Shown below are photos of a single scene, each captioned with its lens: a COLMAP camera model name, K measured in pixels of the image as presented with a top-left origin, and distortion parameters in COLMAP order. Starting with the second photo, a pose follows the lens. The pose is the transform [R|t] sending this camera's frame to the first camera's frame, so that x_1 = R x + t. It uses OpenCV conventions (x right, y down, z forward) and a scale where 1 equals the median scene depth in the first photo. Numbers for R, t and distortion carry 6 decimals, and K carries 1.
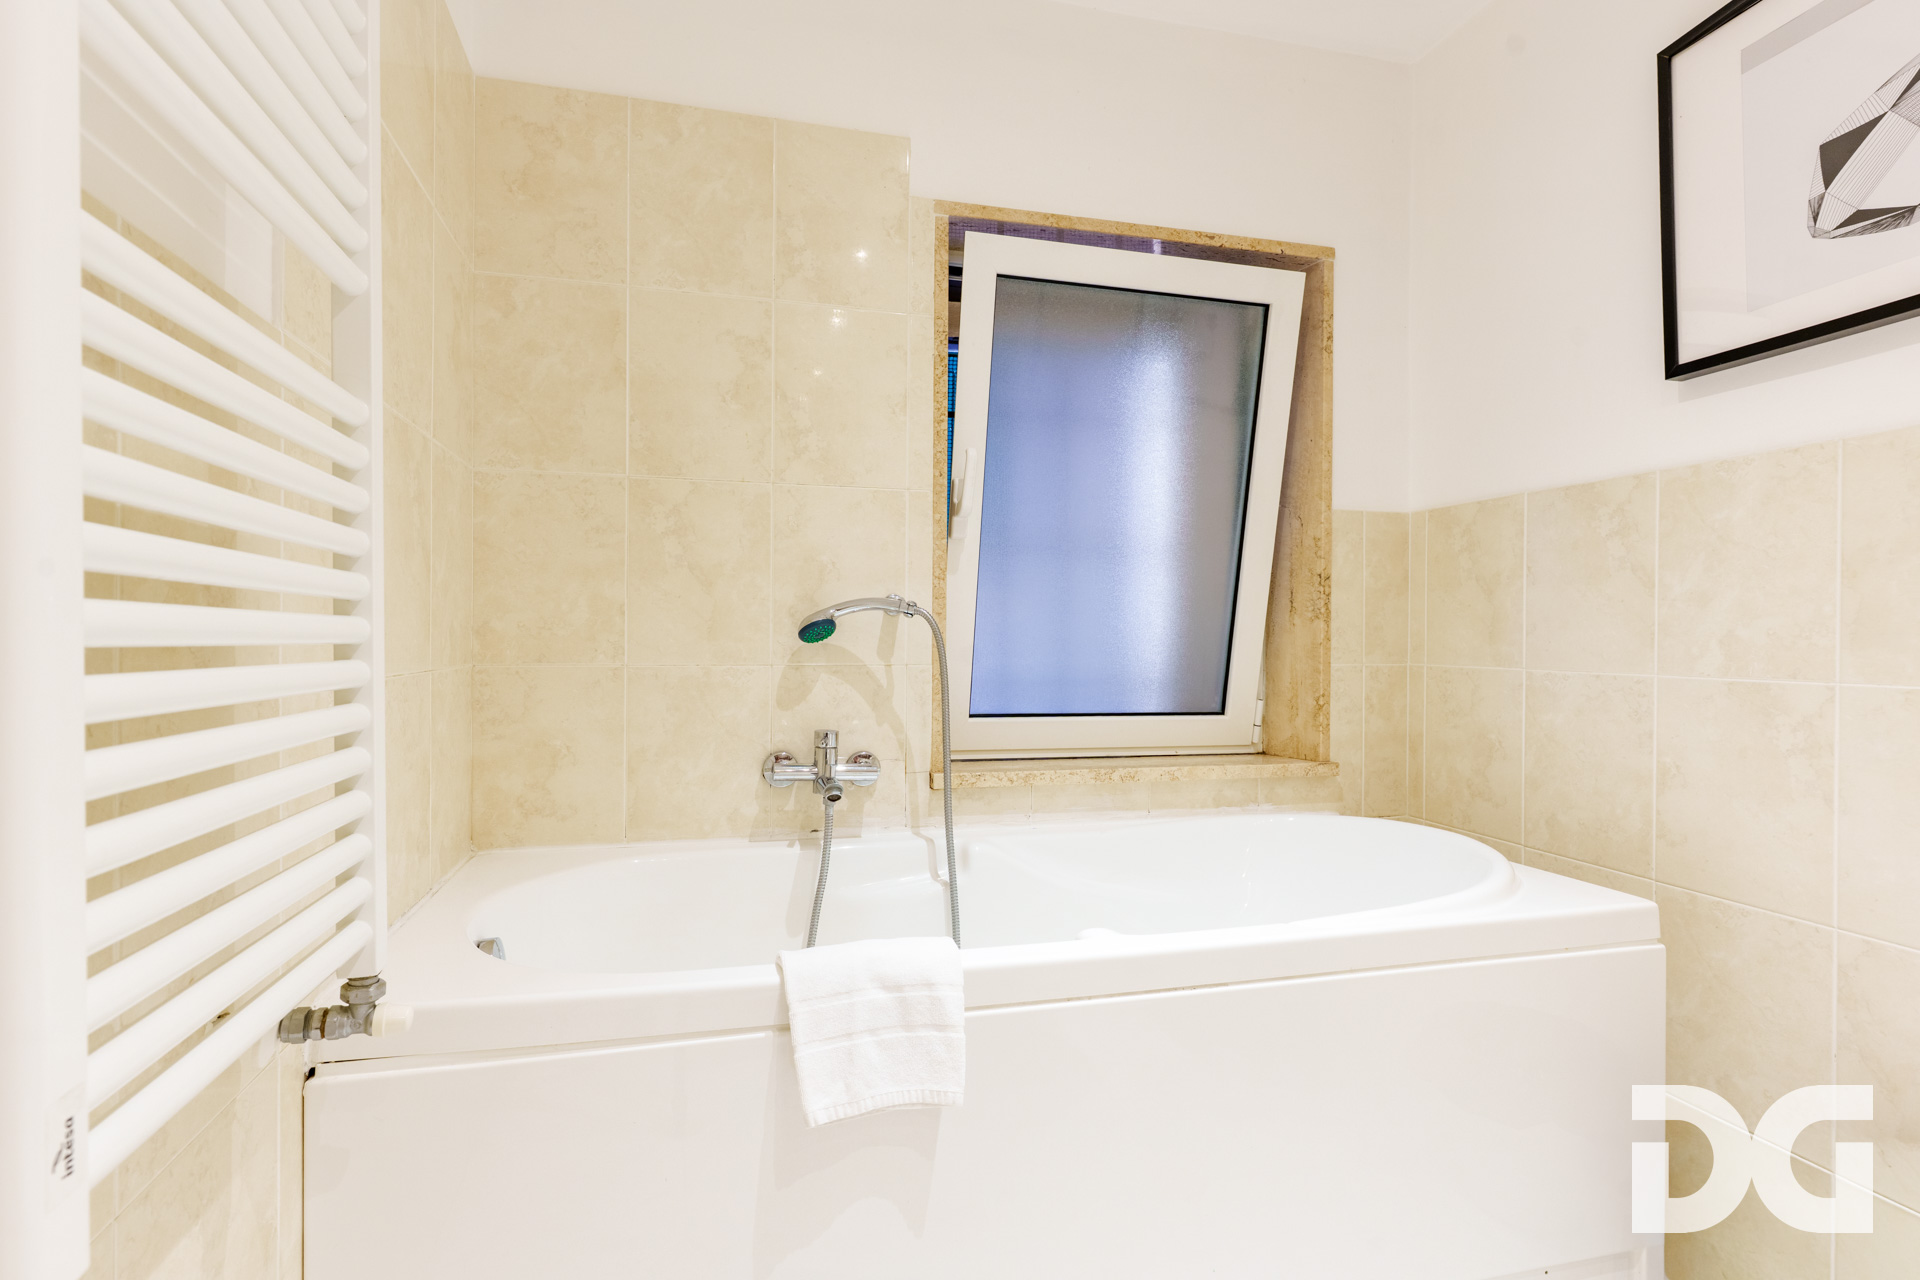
lens RADIAL K [[917.7, 0, 955.9], [0, 917.7, 648.9], [0, 0, 1]] dist [0.000203, 0.000637]
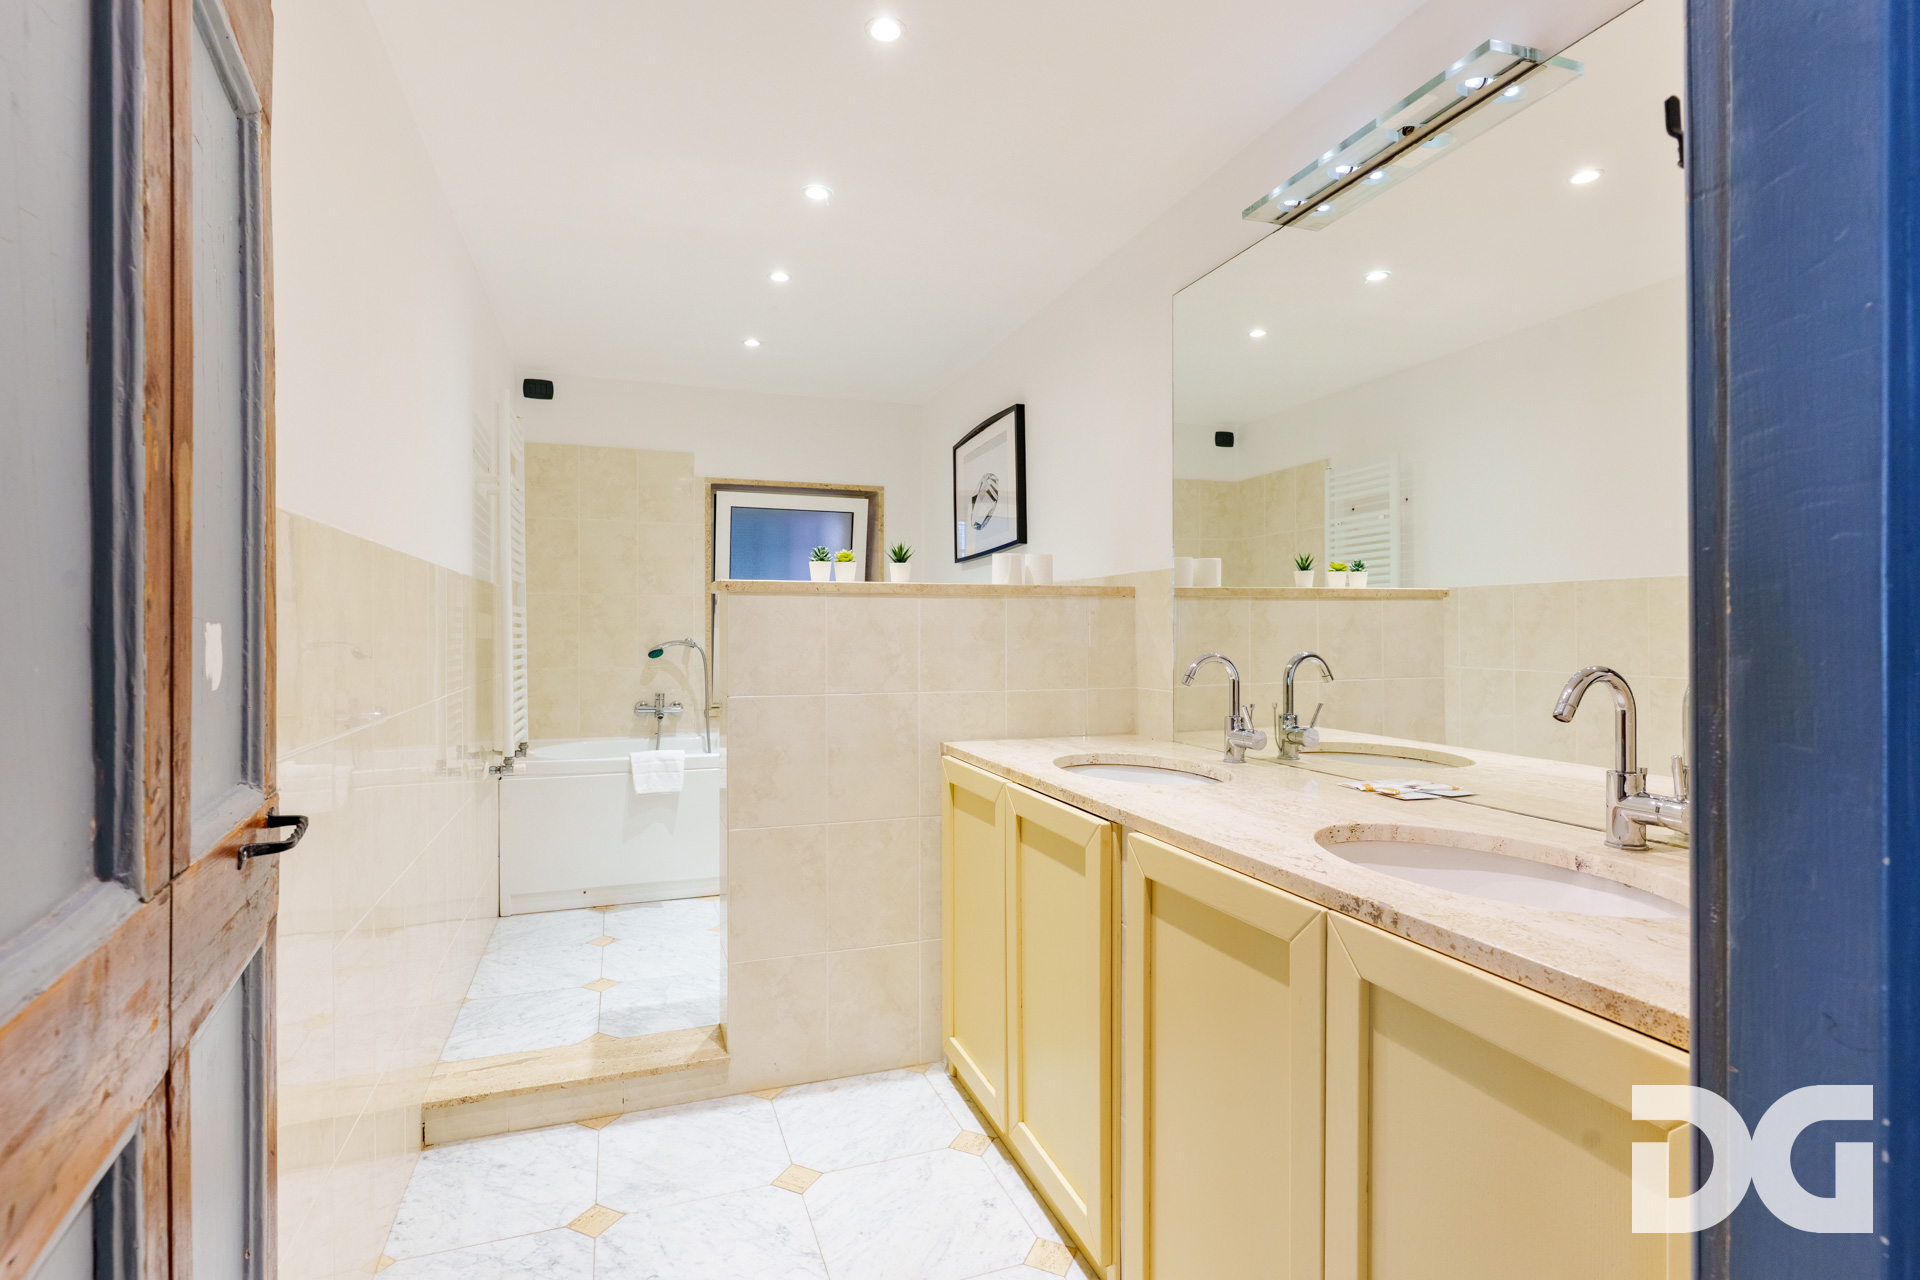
lens RADIAL K [[953.2, 0, 955.0], [0, 953.2, 633.8], [0, 0, 1]] dist [-0.001359, 0.000026]
pose [[0.998239, -0.009543, 0.058554, 0.509148], [0.009910, 0.999933, -0.005988, -0.049823], [-0.058493, 0.006557, 0.998266, -1.642003]]
